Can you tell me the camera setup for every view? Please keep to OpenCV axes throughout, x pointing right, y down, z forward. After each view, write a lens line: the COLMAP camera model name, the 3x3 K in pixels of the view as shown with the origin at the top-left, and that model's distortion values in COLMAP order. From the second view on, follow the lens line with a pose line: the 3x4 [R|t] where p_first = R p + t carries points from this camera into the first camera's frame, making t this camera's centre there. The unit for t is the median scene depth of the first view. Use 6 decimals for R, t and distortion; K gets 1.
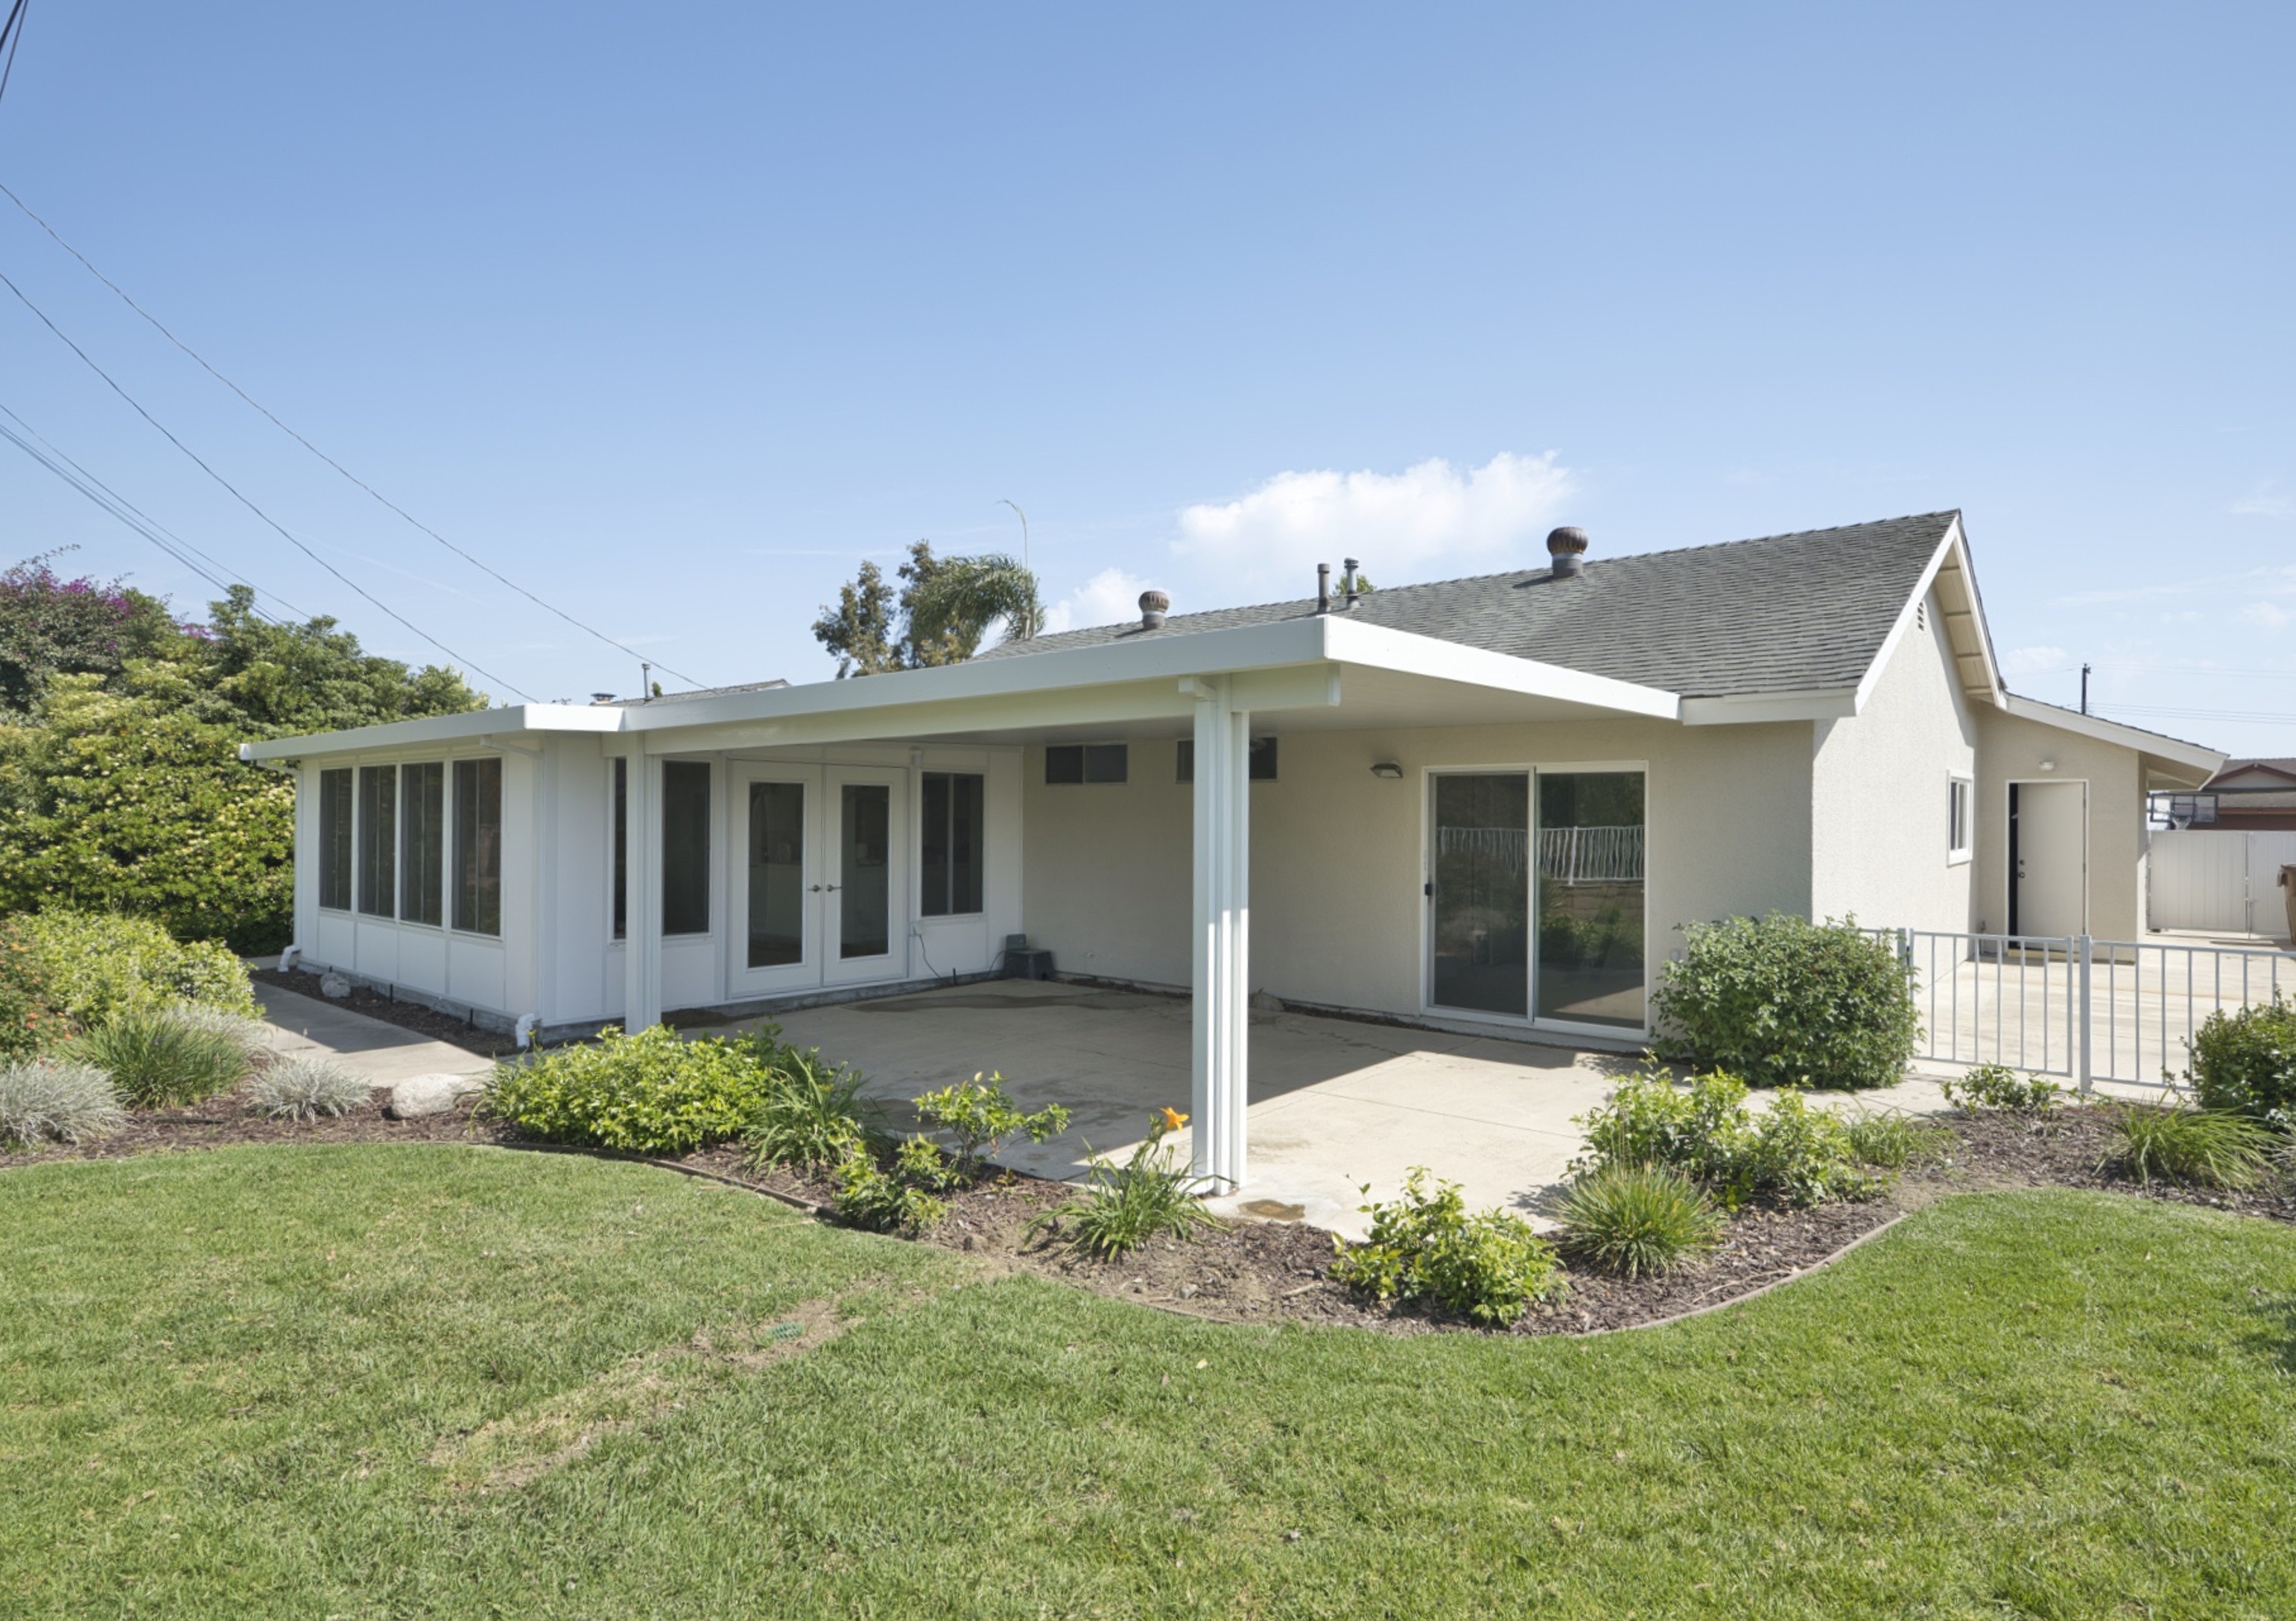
lens RADIAL K [[1208.7, 0, 1148.0], [0, 1208.7, 810.5], [0, 0, 1]] dist [-0.001118, 0.000254]
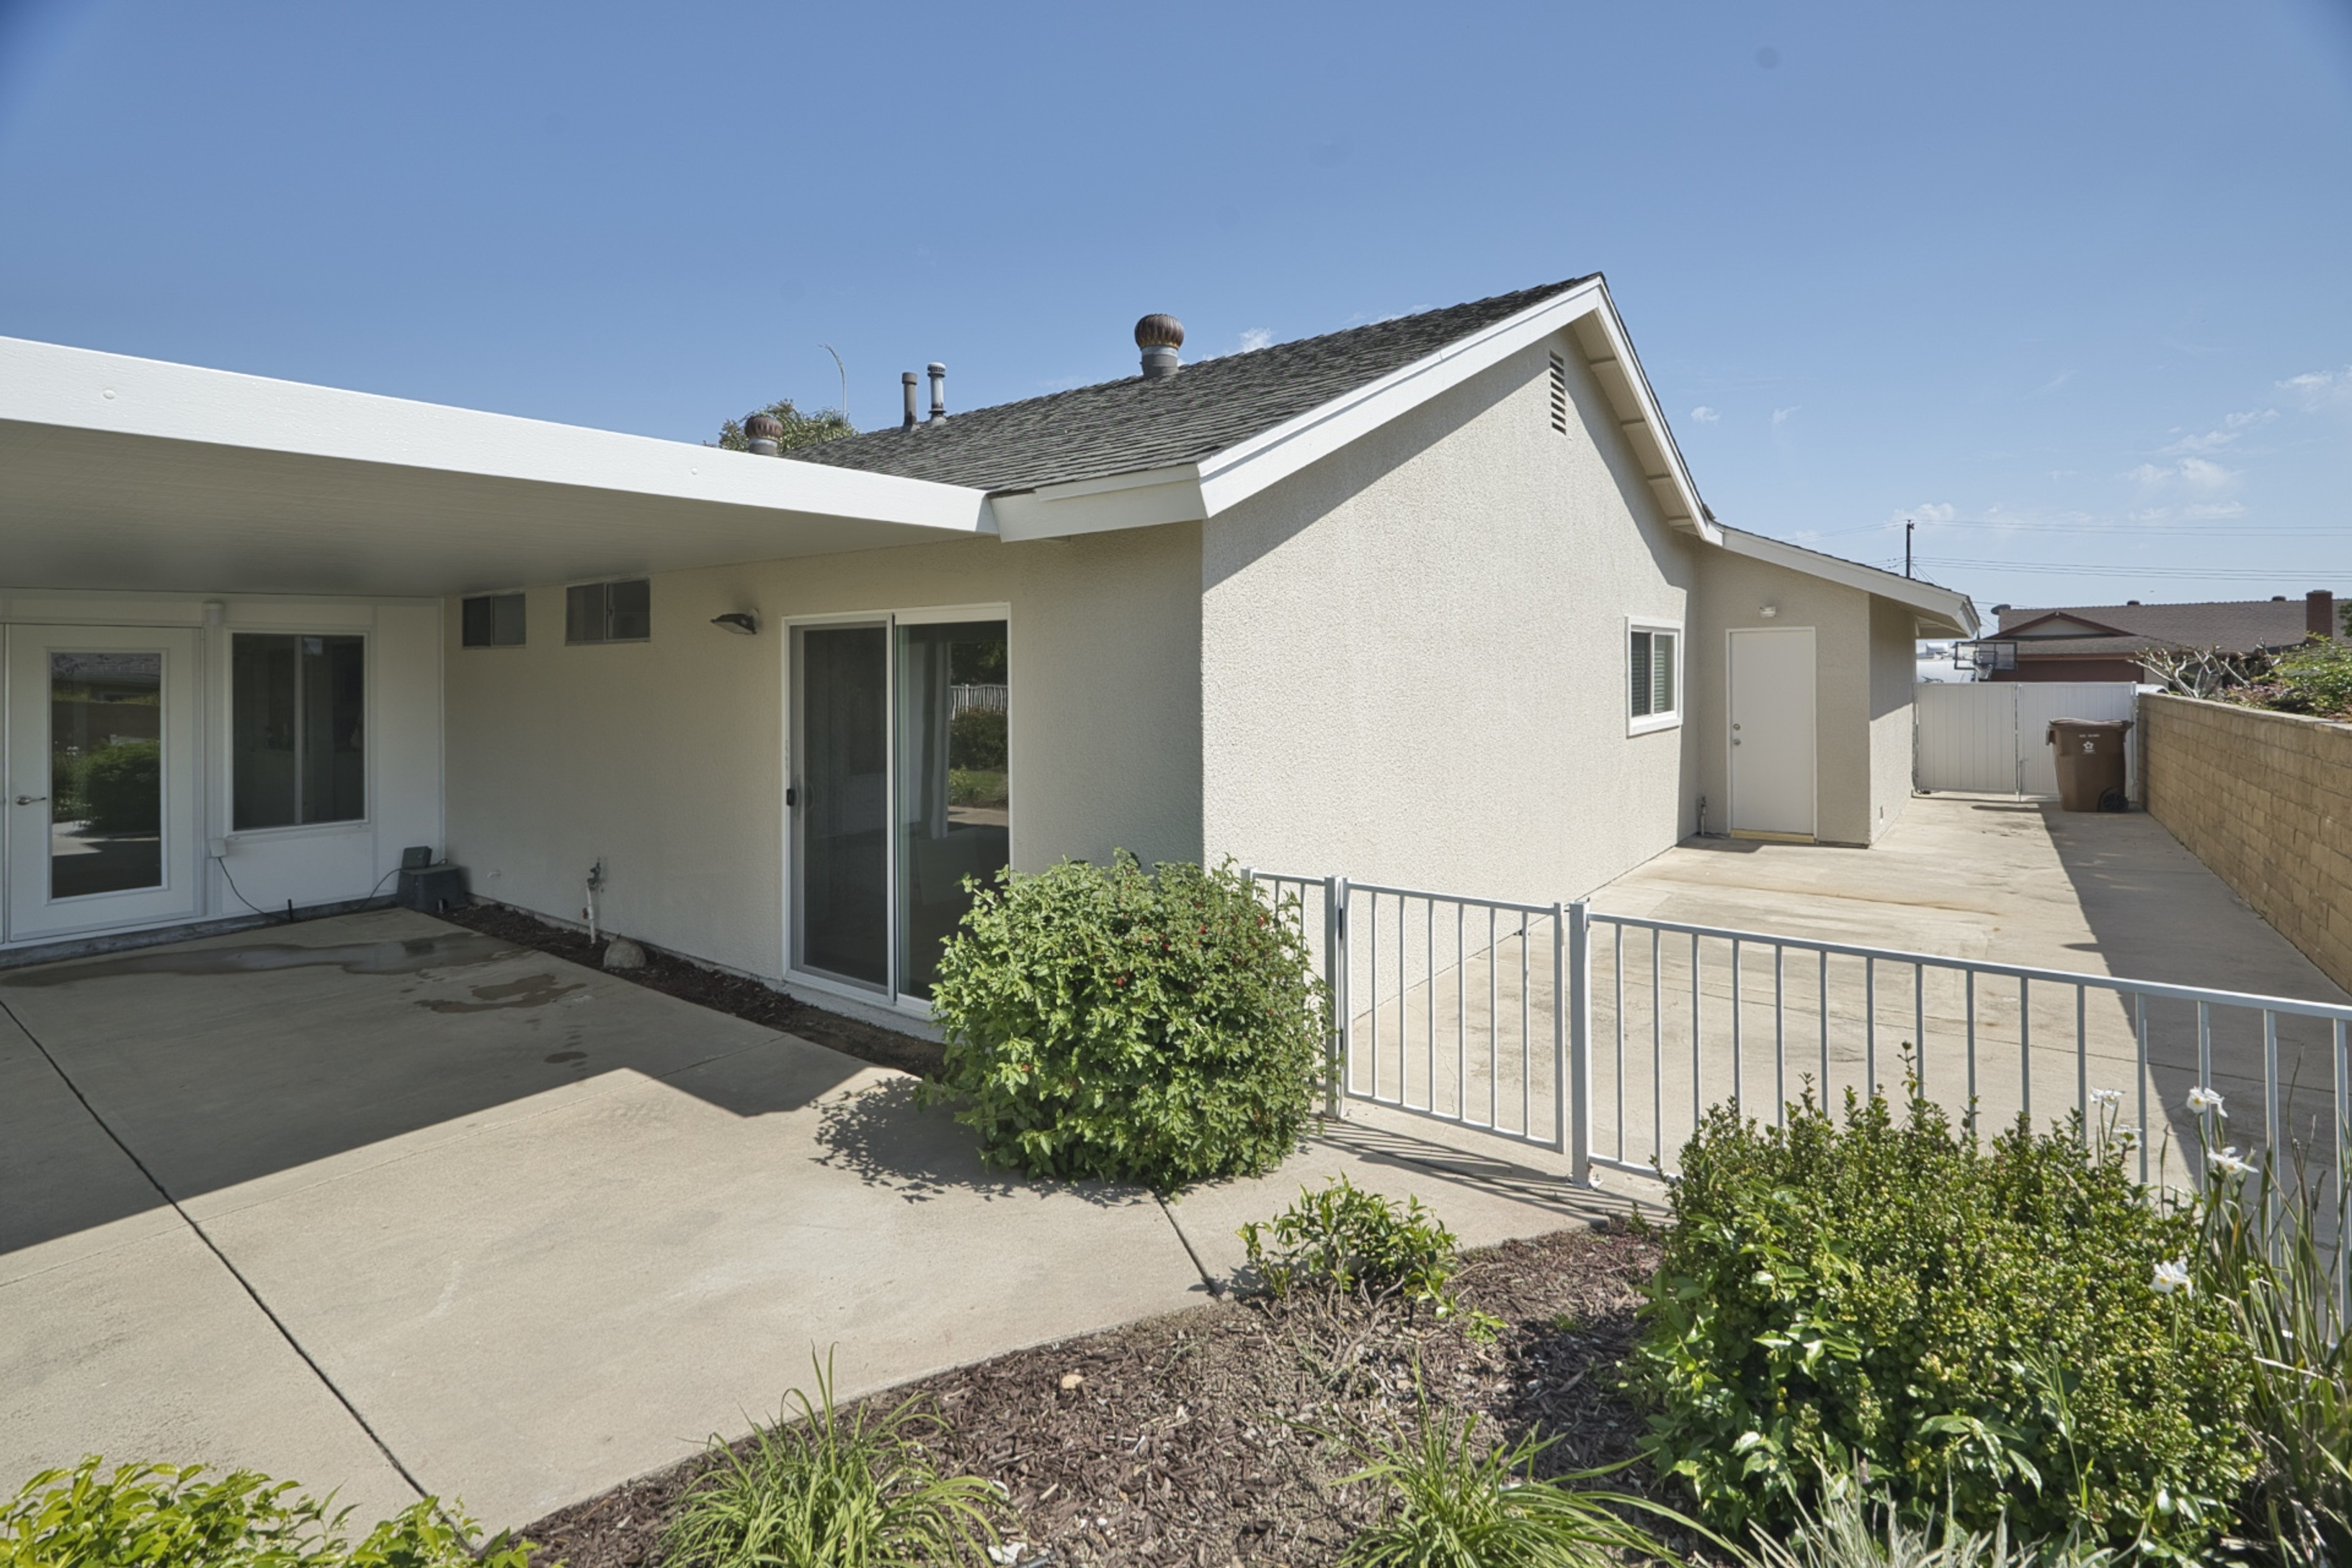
lens RADIAL K [[1094.3, 0, 1173.0], [0, 1094.3, 665.1], [0, 0, 1]] dist [-0.001930, -0.000114]
pose [[0.998684, -0.012070, 0.049845, 0.353015], [0.012089, 0.999927, -0.000089, -0.005513], [-0.049840, 0.000692, 0.998757, 0.315121]]
